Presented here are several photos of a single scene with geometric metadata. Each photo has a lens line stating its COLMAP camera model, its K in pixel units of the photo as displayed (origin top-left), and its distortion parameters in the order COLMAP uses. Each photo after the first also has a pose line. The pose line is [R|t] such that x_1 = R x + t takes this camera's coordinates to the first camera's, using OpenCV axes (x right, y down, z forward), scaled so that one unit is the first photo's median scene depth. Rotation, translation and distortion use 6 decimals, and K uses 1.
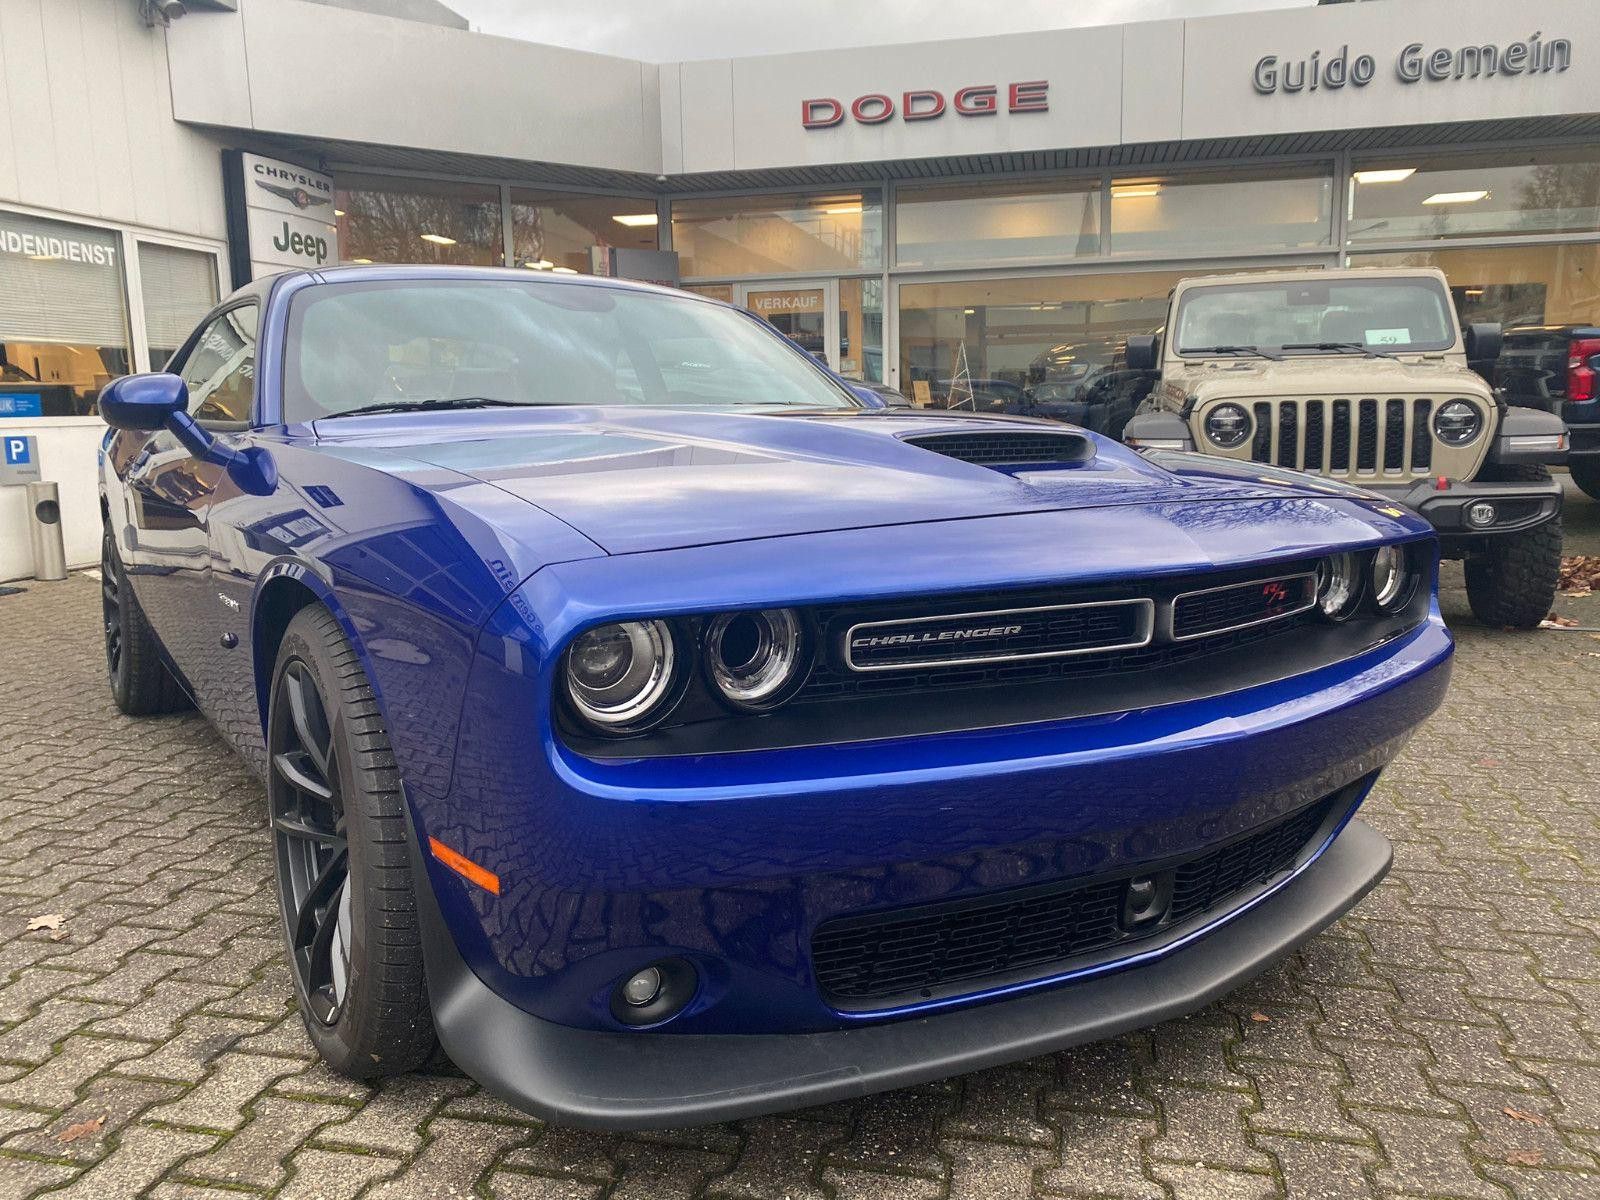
lens RADIAL K [[1222.9, 0, 786.1], [0, 1222.9, 597.9], [0, 0, 1]] dist [0.011478, -0.004204]
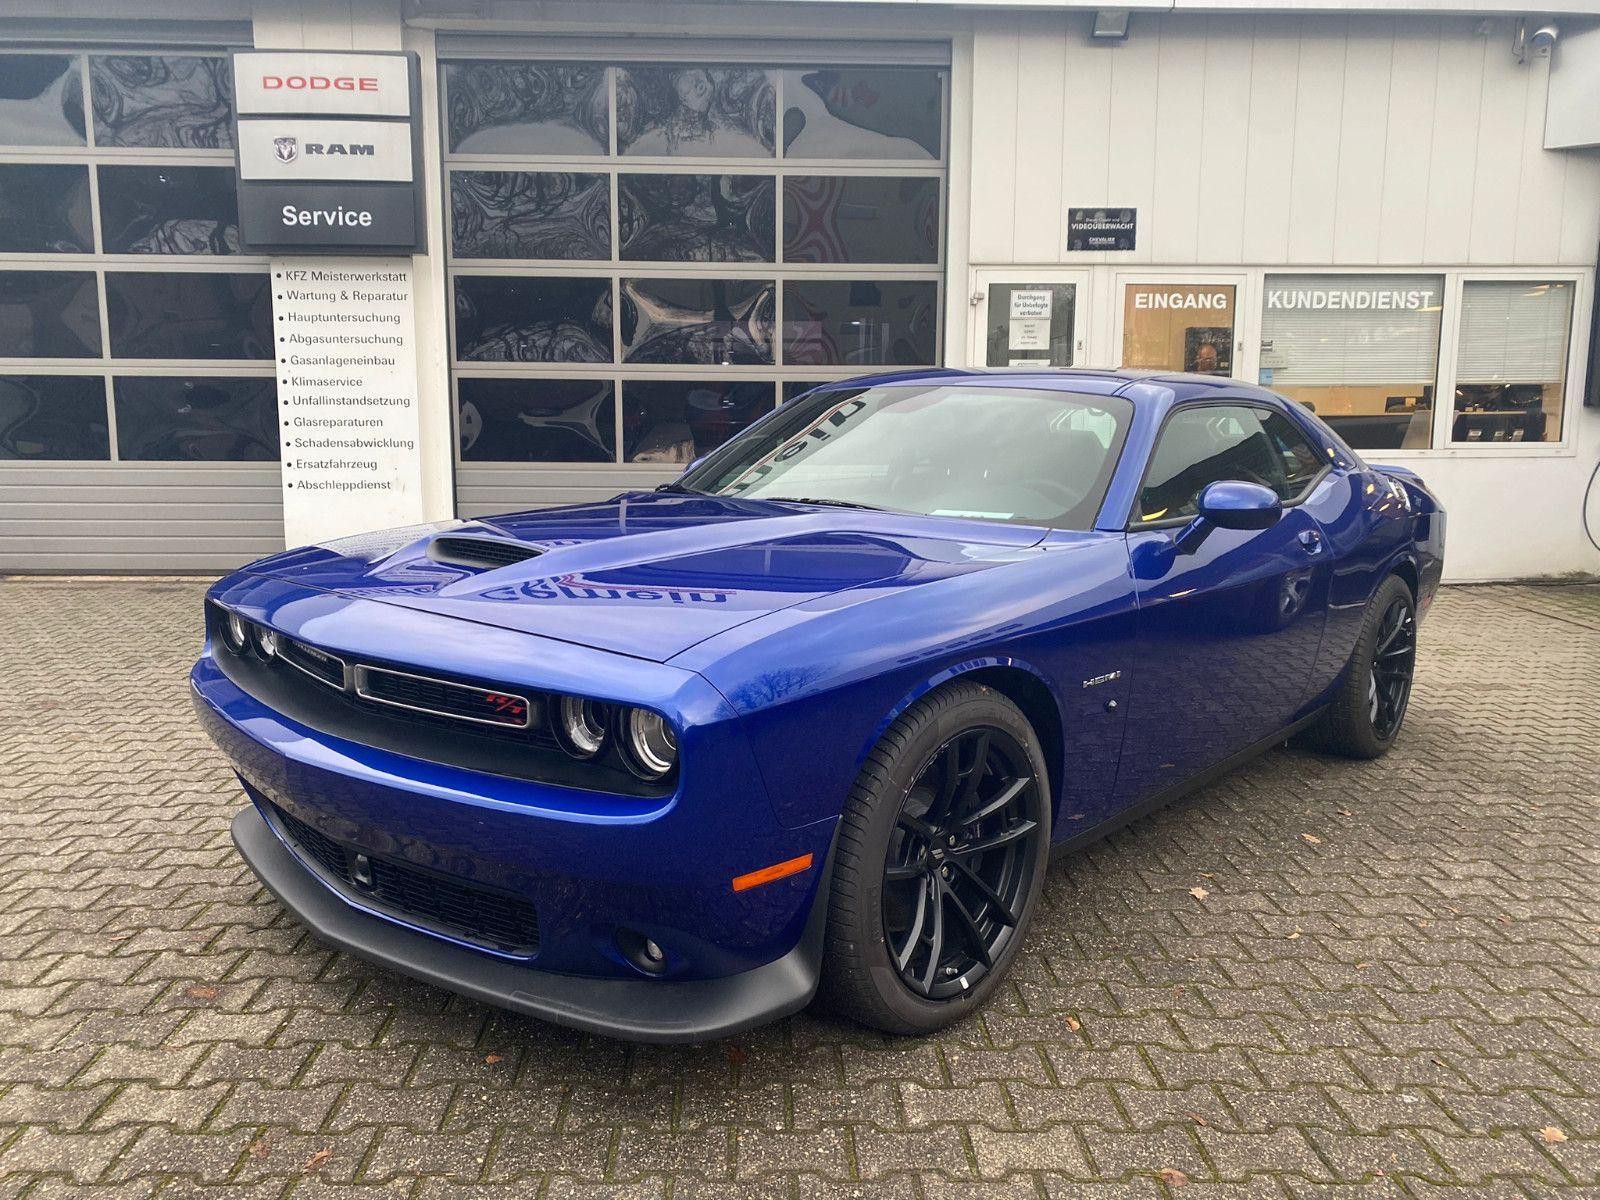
lens RADIAL K [[1222.9, 0, 784.0], [0, 1222.9, 597.6], [0, 0, 1]] dist [0.011478, -0.004204]
pose [[0.256570, 0.155705, -0.953901, 0.460761], [-0.156872, 0.980561, 0.117862, -0.083144], [0.953710, 0.119400, 0.276008, 0.272448]]
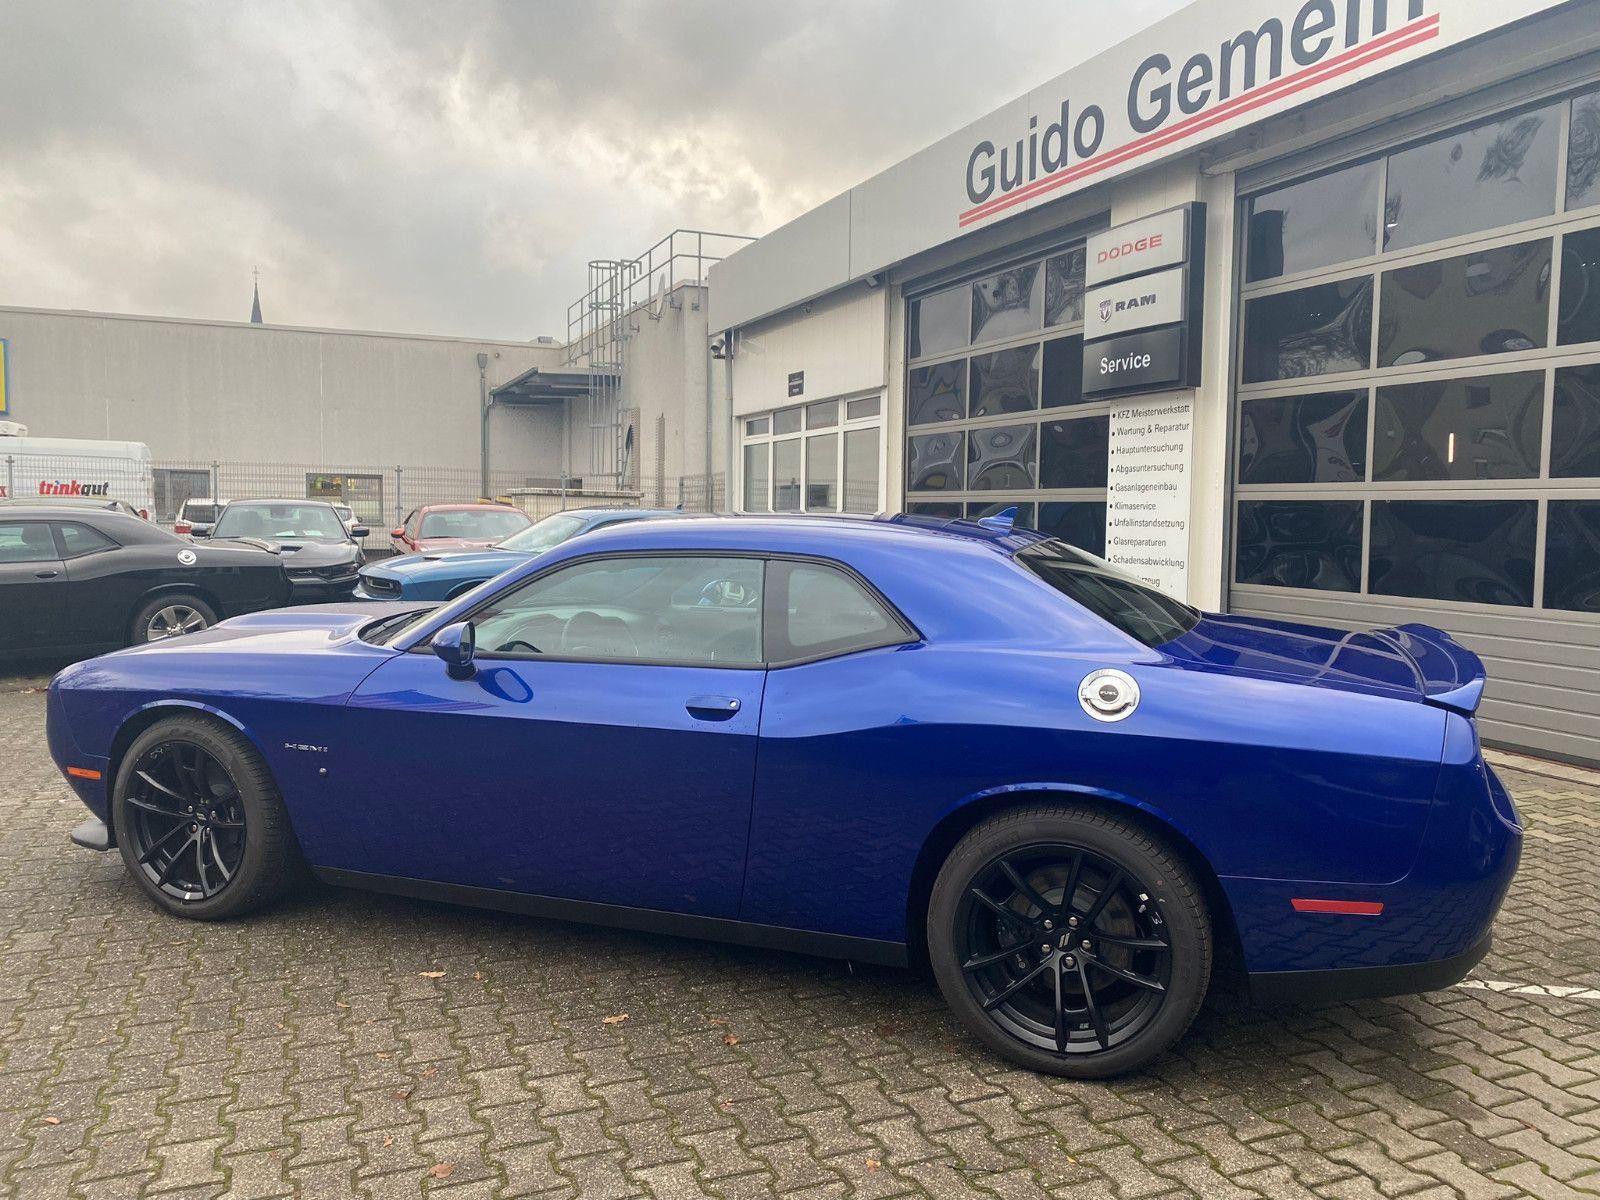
lens RADIAL K [[1222.9, 0, 802.1], [0, 1222.9, 611.4], [0, 0, 1]] dist [0.011478, -0.004204]
pose [[-0.806770, 0.055260, -0.588275, 0.237190], [-0.090722, 0.972226, 0.215745, -0.238658], [0.583859, 0.227427, -0.779350, 1.095268]]
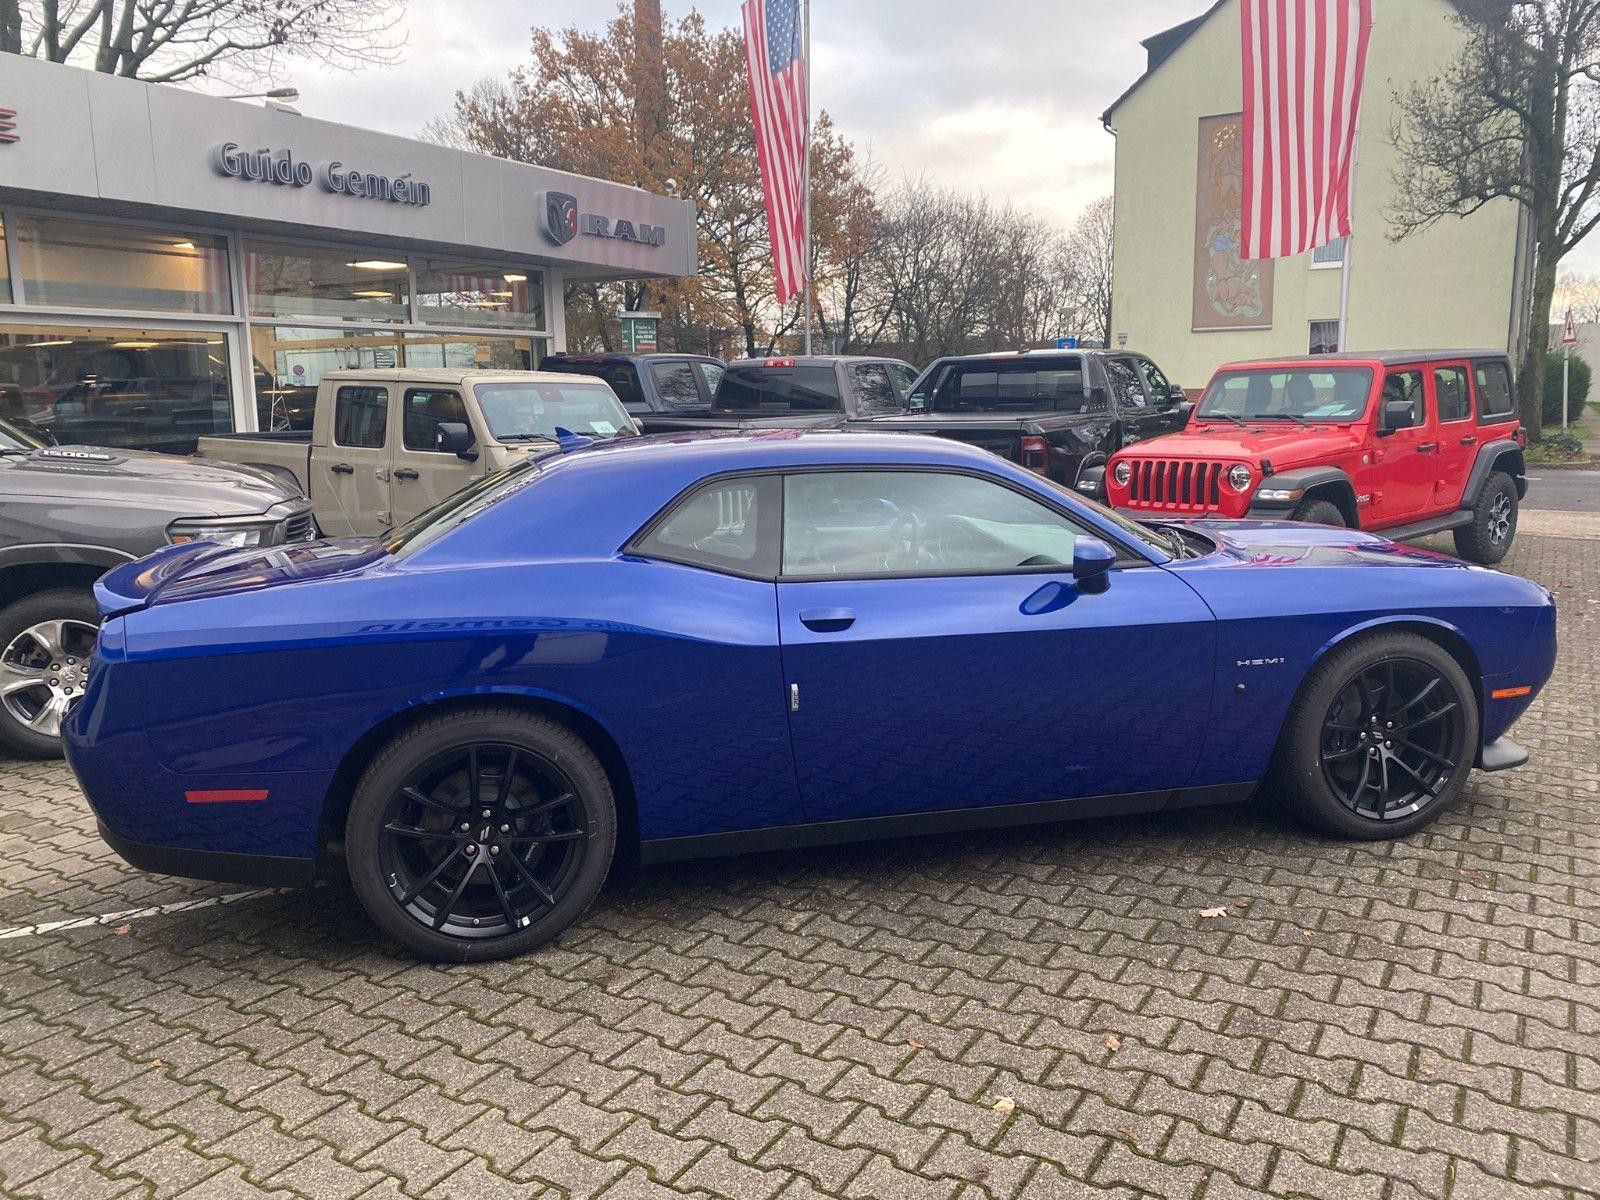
lens RADIAL K [[1222.9, 0, 798.5], [0, 1222.9, 590.9], [0, 0, 1]] dist [0.011478, -0.004204]
pose [[0.321360, -0.133727, 0.937467, -0.781240], [0.151984, 0.984428, 0.088327, -0.119436], [-0.934681, 0.114096, 0.336680, 0.348277]]
